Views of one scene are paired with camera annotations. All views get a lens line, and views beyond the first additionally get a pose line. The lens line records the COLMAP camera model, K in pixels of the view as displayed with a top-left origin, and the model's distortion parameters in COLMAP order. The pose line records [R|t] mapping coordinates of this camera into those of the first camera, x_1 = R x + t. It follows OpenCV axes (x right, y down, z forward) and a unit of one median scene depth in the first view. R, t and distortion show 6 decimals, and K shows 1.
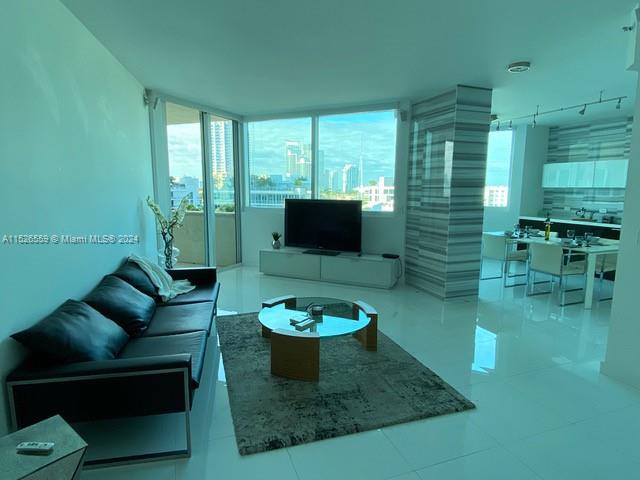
lens RADIAL K [[370.8, 0, 322.2], [0, 370.8, 239.3], [0, 0, 1]] dist [0.020382, -0.003730]
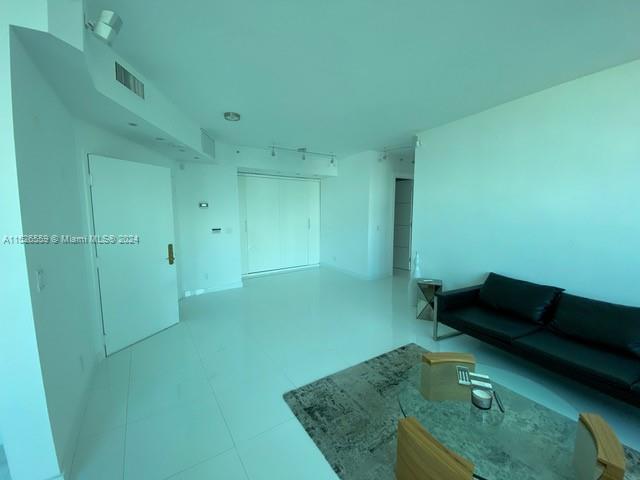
lens RADIAL K [[262.7, 0, 319.9], [0, 262.7, 239.7], [0, 0, 1]] dist [-0.006501, -0.002123]
pose [[-0.974506, 0.021777, -0.223300, 0.460644], [-0.032098, 0.971508, 0.234823, -0.228183], [0.222052, 0.236004, -0.946042, 1.657849]]
